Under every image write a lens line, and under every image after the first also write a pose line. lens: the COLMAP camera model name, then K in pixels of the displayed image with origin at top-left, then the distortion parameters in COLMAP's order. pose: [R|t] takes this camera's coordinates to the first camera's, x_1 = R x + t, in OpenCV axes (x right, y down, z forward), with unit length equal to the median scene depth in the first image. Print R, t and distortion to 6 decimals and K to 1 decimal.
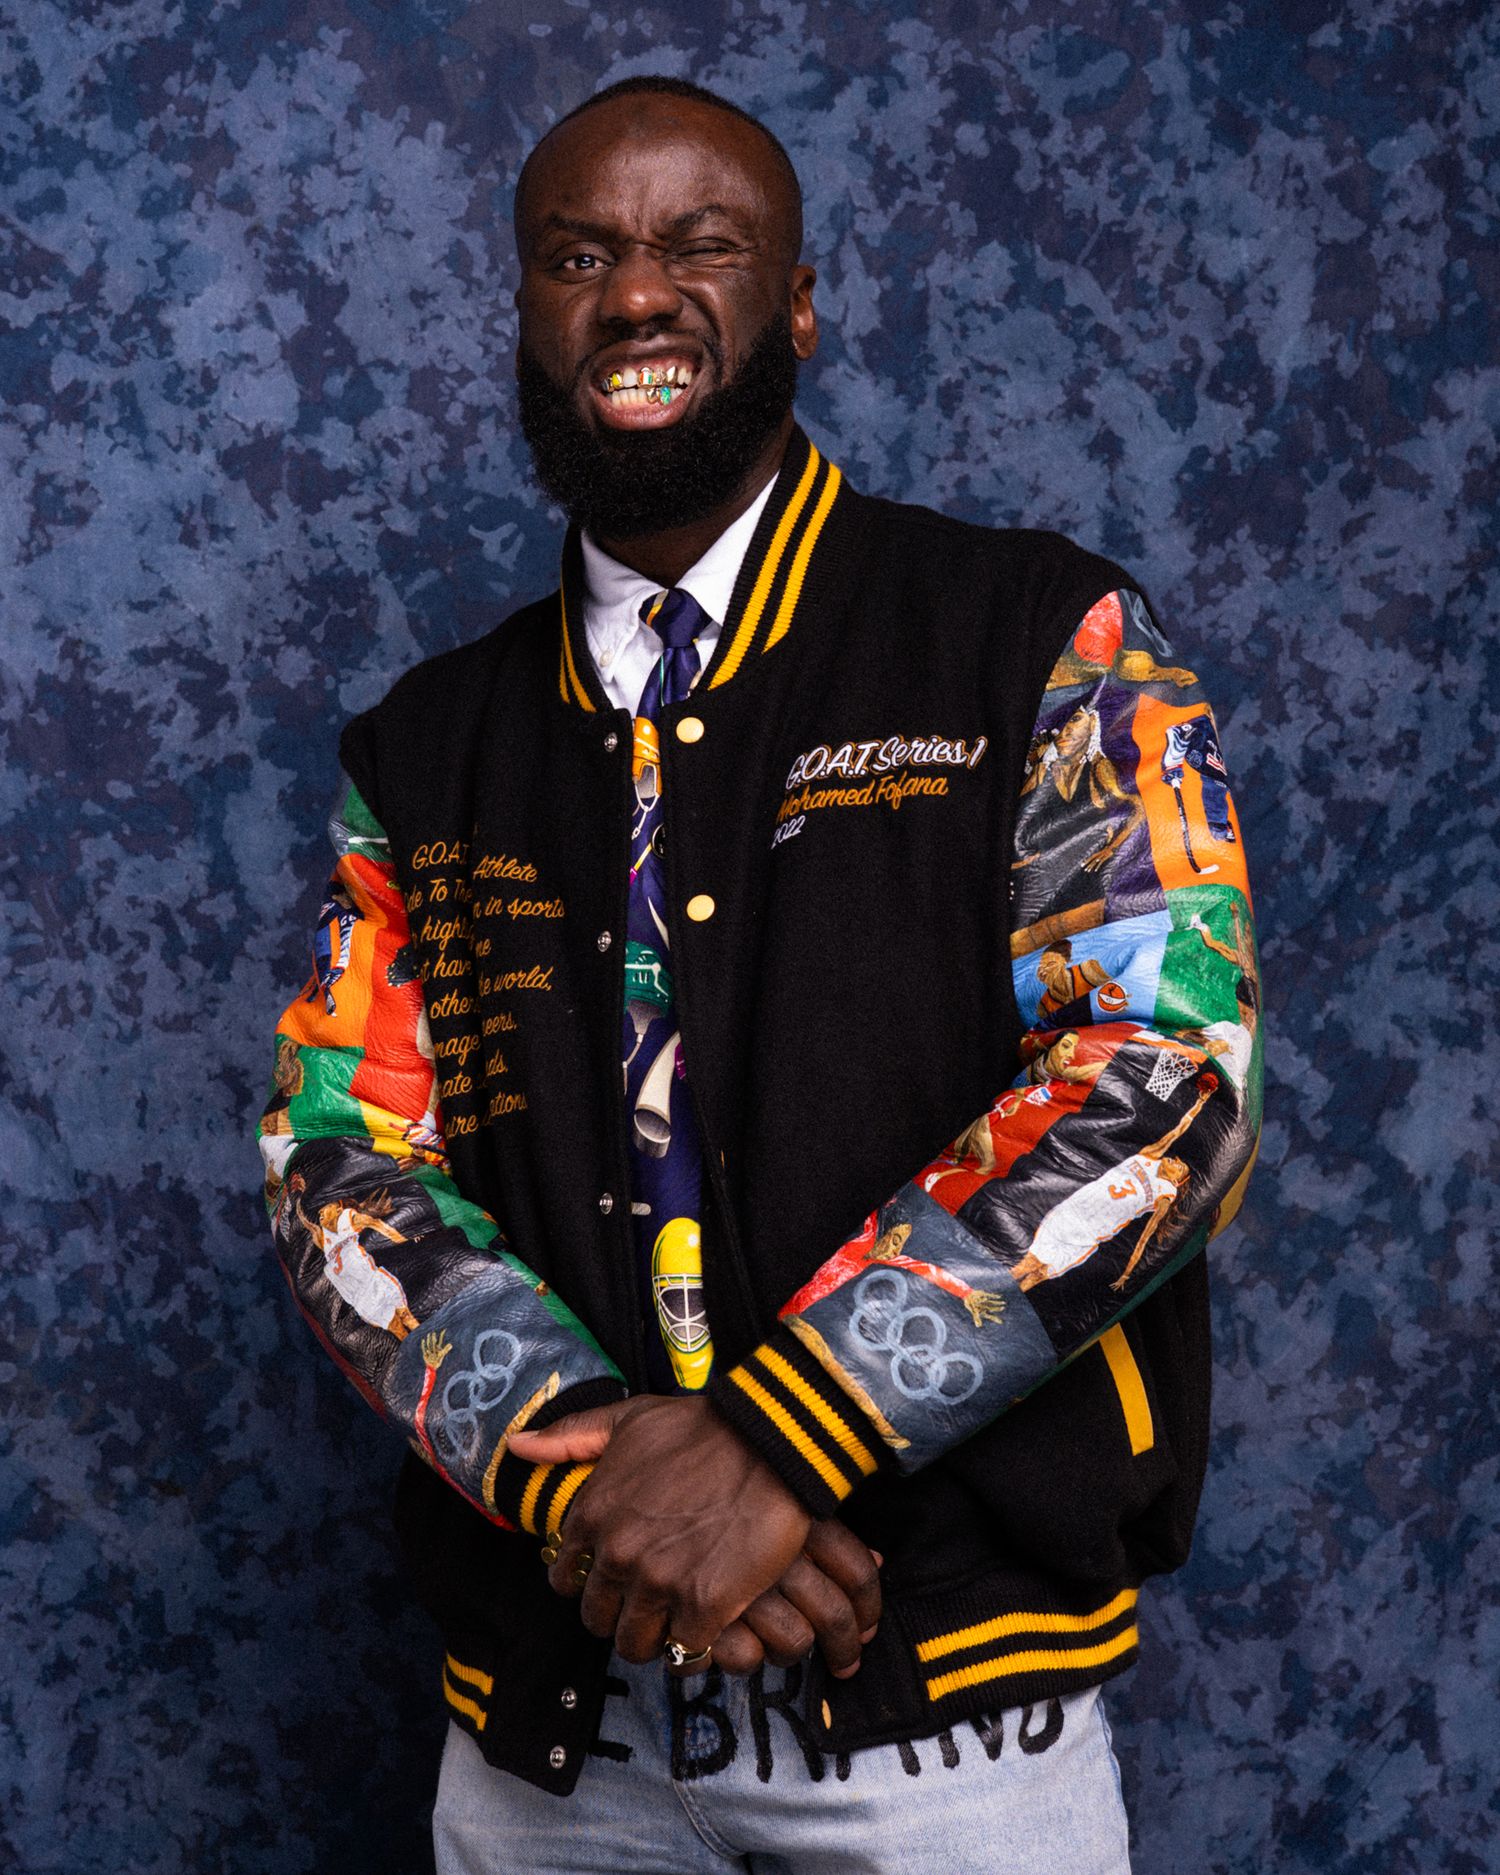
lens RADIAL K [[3533.9, 0, 920.5], [0, 3533.9, 996.0], [0, 0, 1]] dist [-0.038206, 0.000000]
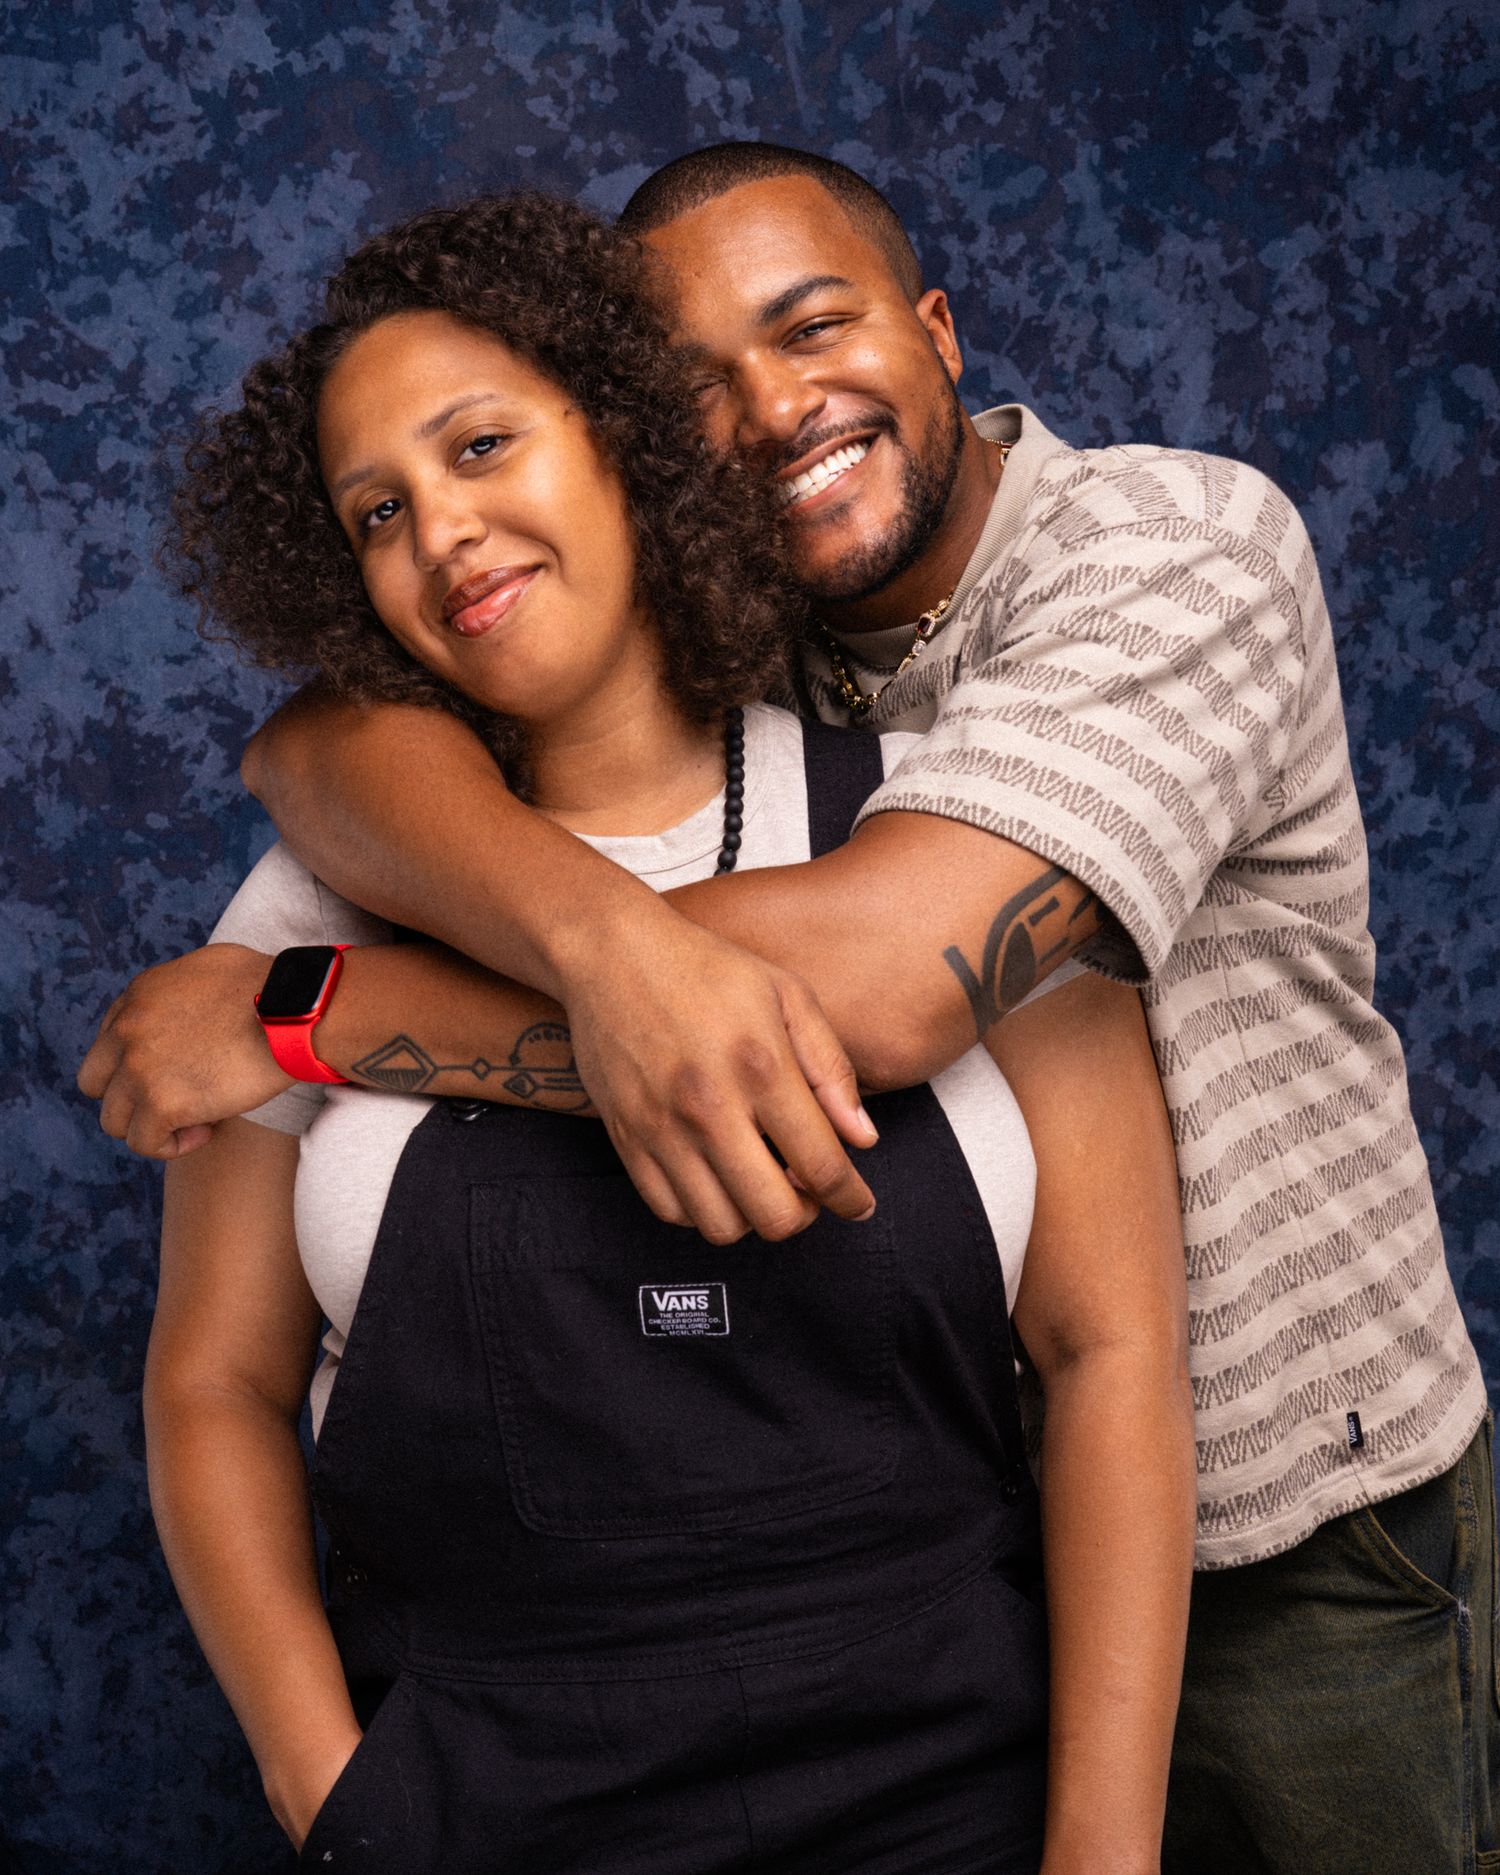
lens RADIAL K [[3533.9, 0, 887.8], [0, 3533.9, 995.5], [0, 0, 1]] dist [-0.038206, 0.000000]
pose [[0.999989, -0.002339, -0.003961, 0.012787], [0.002312, 0.999973, -0.007030, 0.006322], [0.003977, 0.007021, 0.999967, -0.135810]]
